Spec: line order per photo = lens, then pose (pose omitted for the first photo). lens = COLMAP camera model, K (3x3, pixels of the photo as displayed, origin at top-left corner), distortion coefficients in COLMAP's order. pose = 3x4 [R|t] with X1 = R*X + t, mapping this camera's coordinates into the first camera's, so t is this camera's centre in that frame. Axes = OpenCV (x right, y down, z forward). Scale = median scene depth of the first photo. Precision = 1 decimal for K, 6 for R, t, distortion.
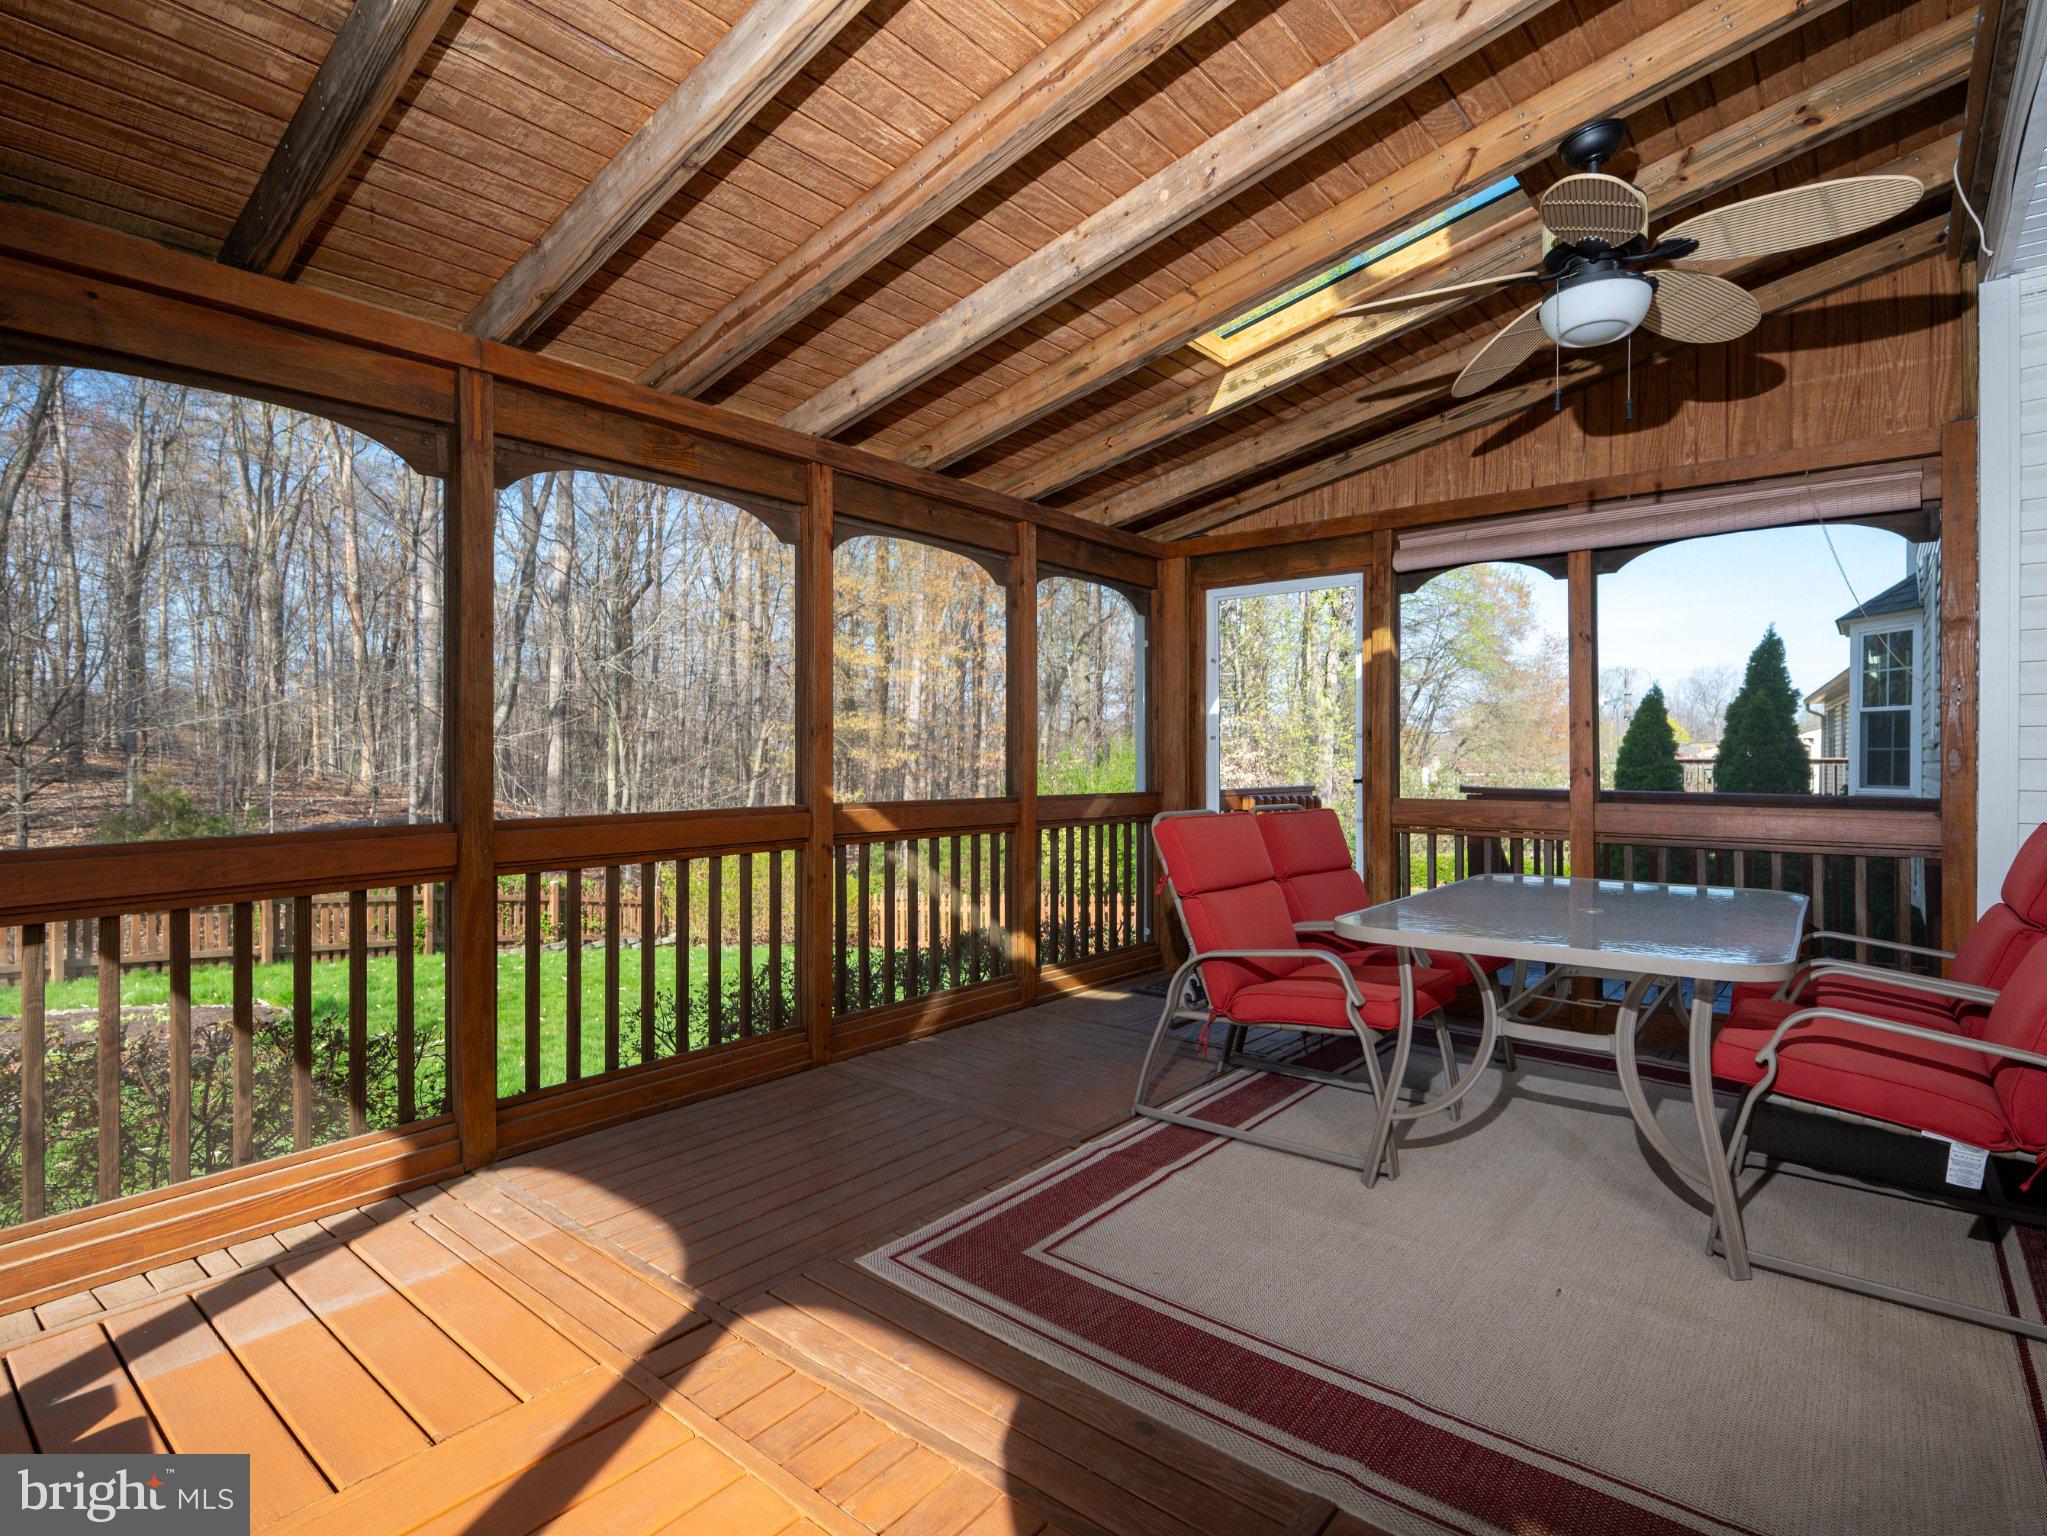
lens RADIAL K [[1074.8, 0, 1033.5], [0, 1074.8, 758.9], [0, 0, 1]] dist [0.002998, -0.000705]
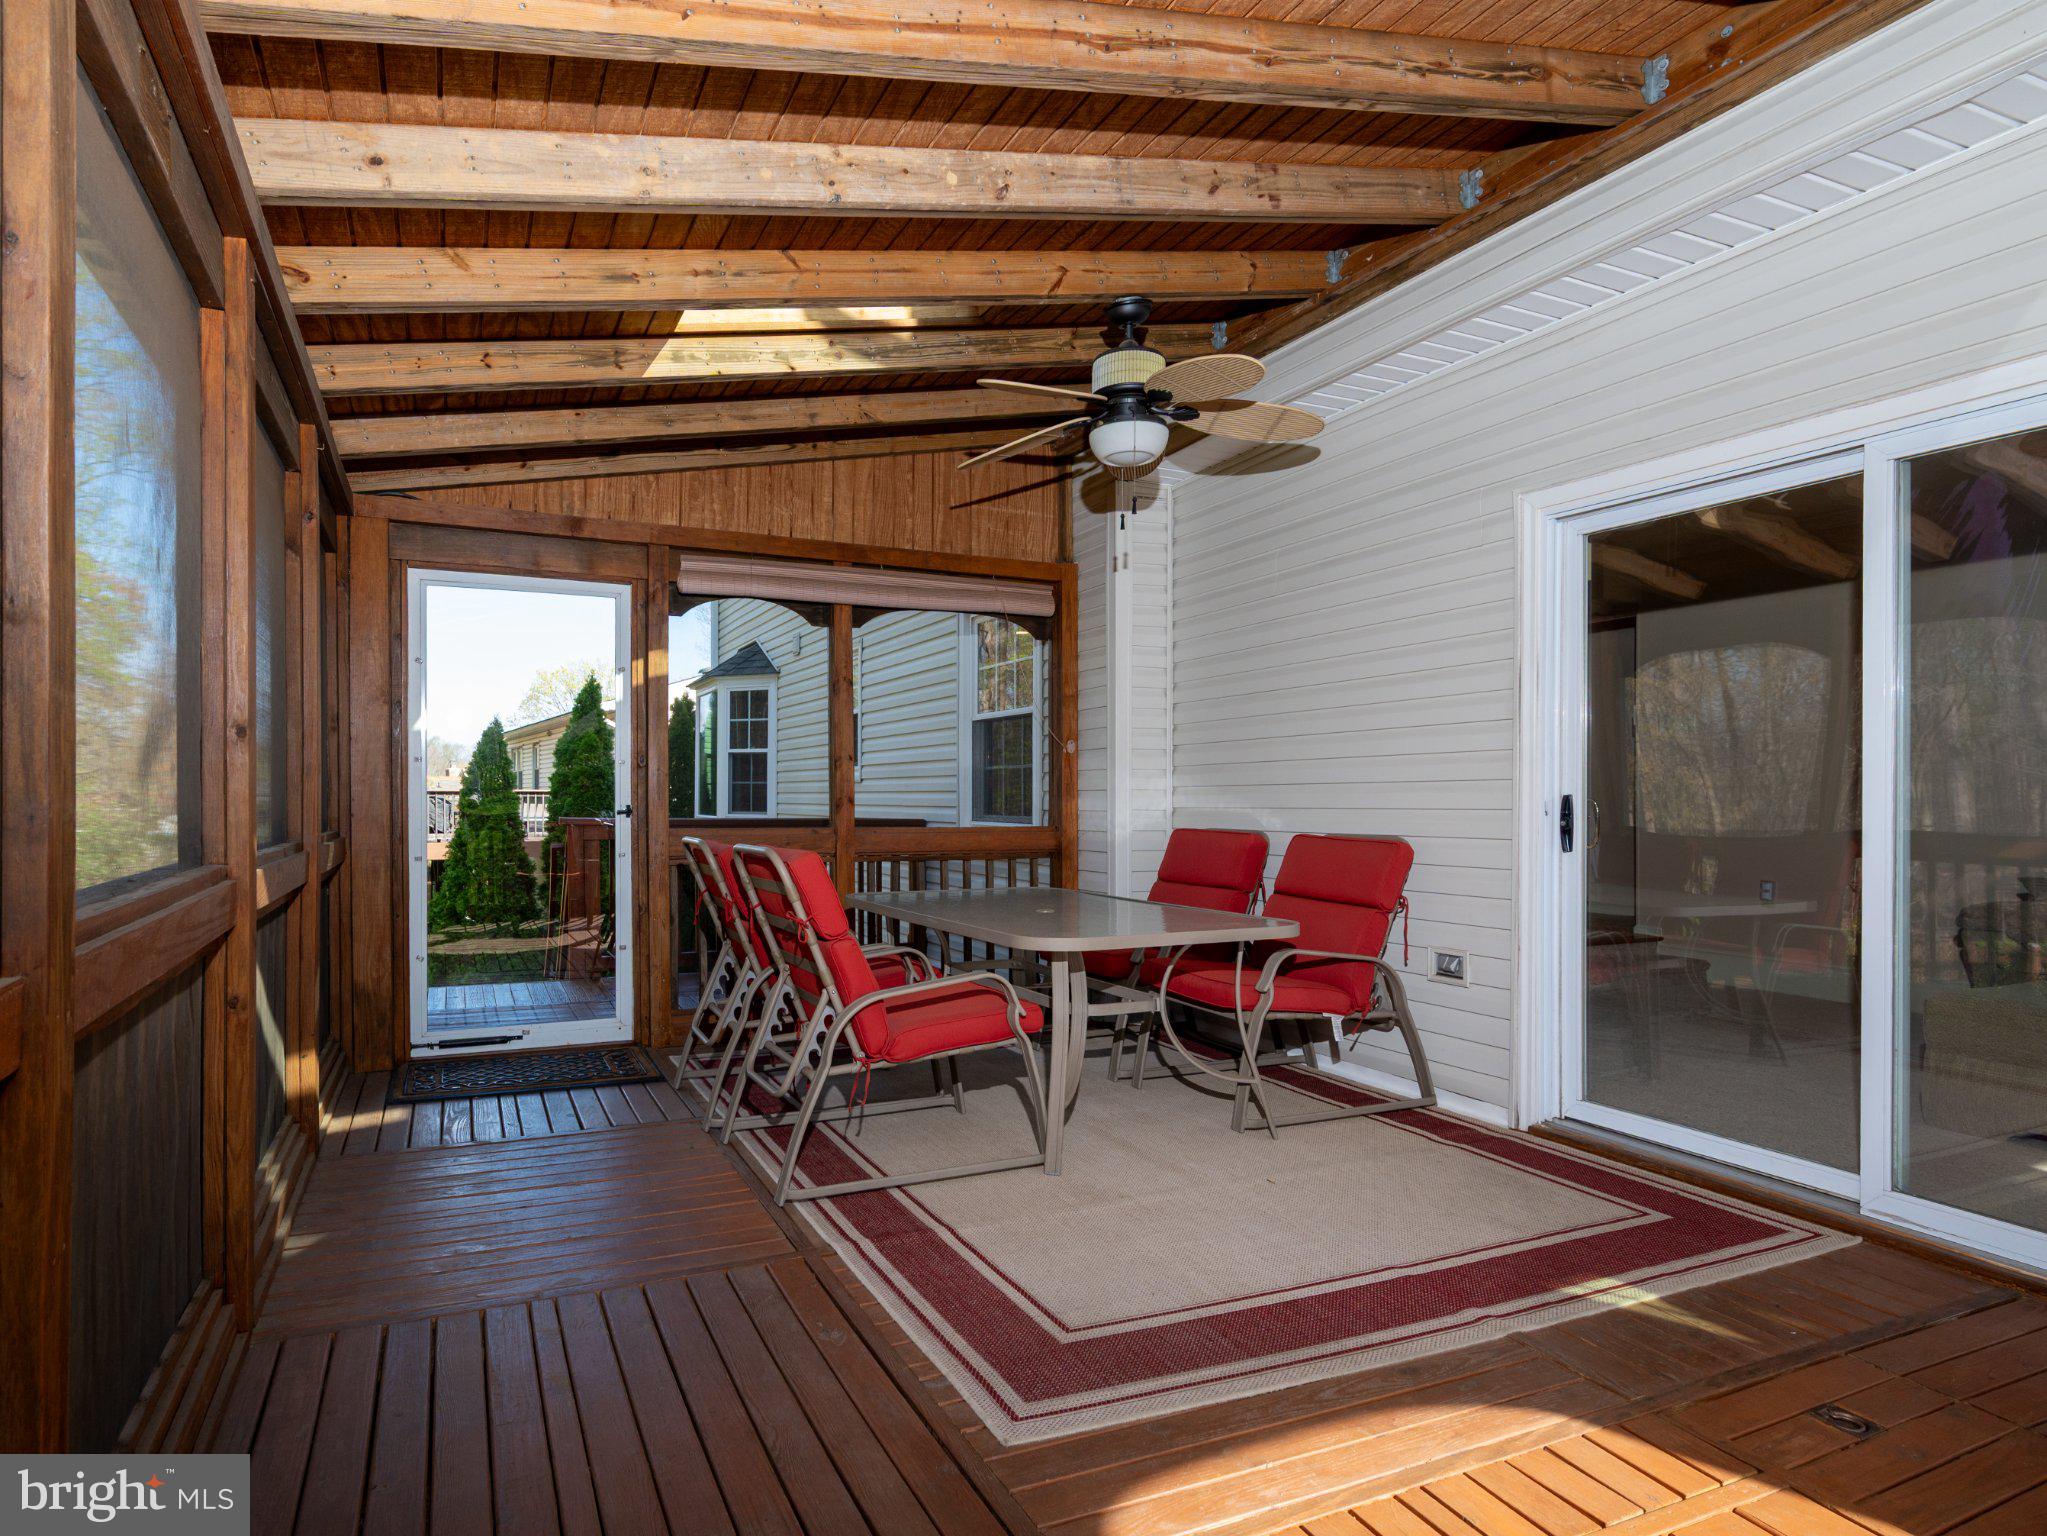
lens RADIAL K [[1074.8, 0, 1025.1], [0, 1074.8, 788.1], [0, 0, 1]] dist [0.002998, -0.000705]
pose [[0.450024, 0.005620, 0.892999, -0.553269], [-0.003369, 0.999984, -0.004595, 0.005627], [-0.893010, -0.000940, 0.450036, 0.428640]]
